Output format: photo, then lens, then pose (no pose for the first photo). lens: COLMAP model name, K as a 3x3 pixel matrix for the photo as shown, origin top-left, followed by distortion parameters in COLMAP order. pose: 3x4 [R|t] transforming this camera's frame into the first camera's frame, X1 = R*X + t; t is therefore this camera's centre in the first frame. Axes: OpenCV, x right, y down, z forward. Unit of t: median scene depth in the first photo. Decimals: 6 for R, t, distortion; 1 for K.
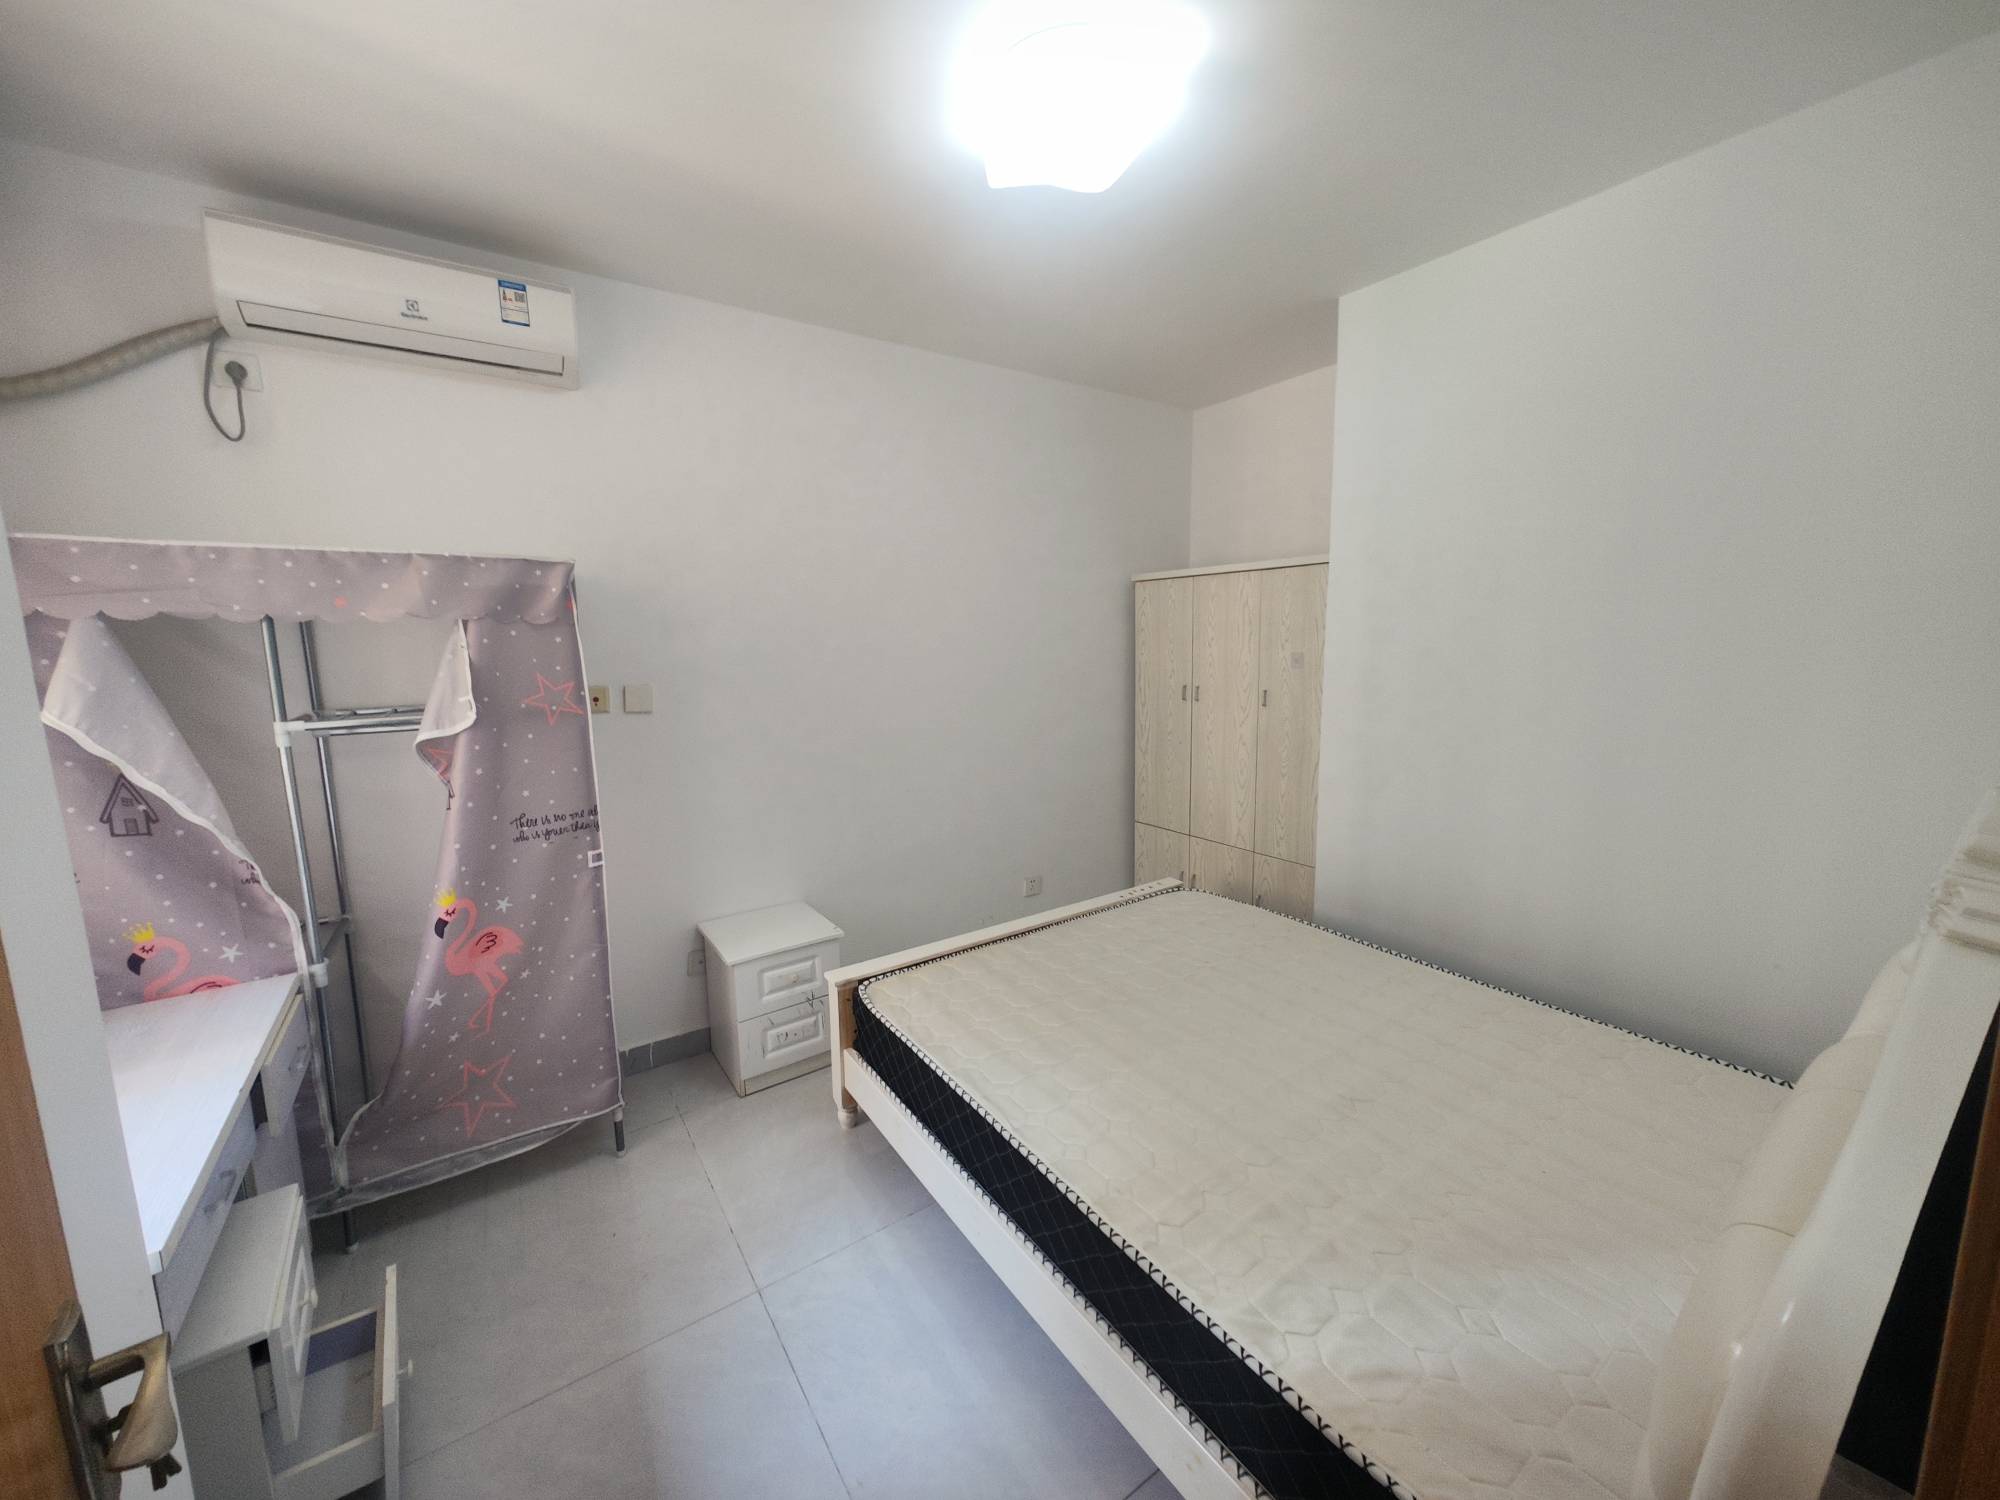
lens RADIAL K [[757.5, 0, 1000.0], [0, 757.5, 750.0], [0, 0, 1]] dist [0.017063, -0.000107]
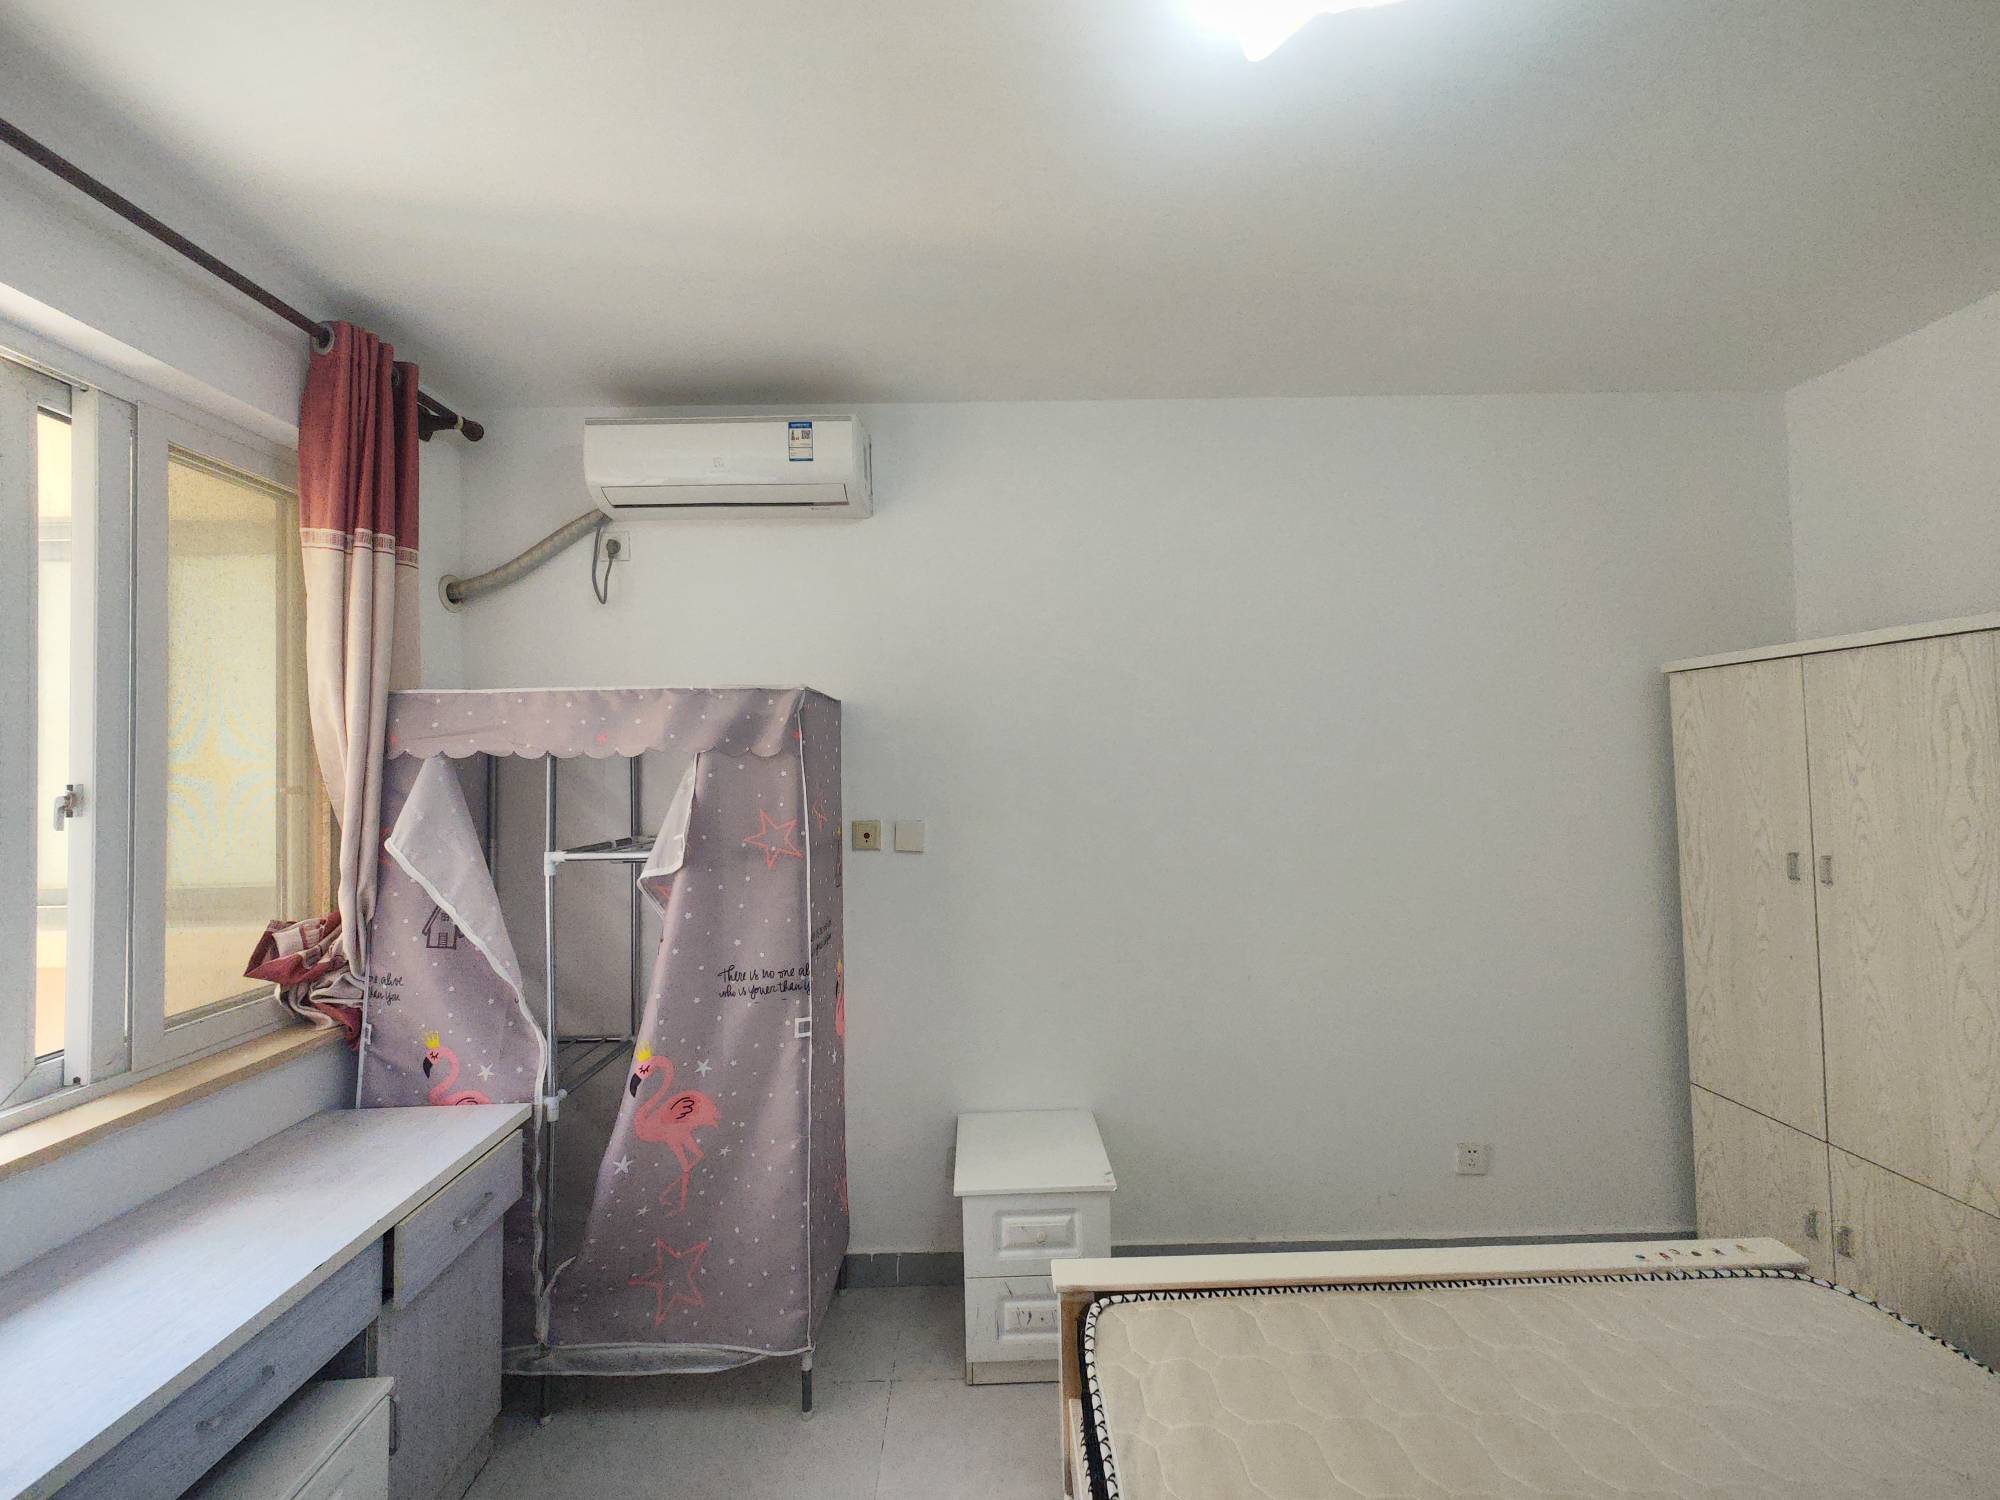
lens RADIAL K [[760.9, 0, 992.5], [0, 760.9, 744.7], [0, 0, 1]] dist [0.001468, -0.000852]
pose [[0.829063, -0.013808, -0.558985, 0.129054], [-0.078283, 0.986983, -0.140487, -0.069778], [0.553649, 0.160232, 0.817190, 0.391883]]
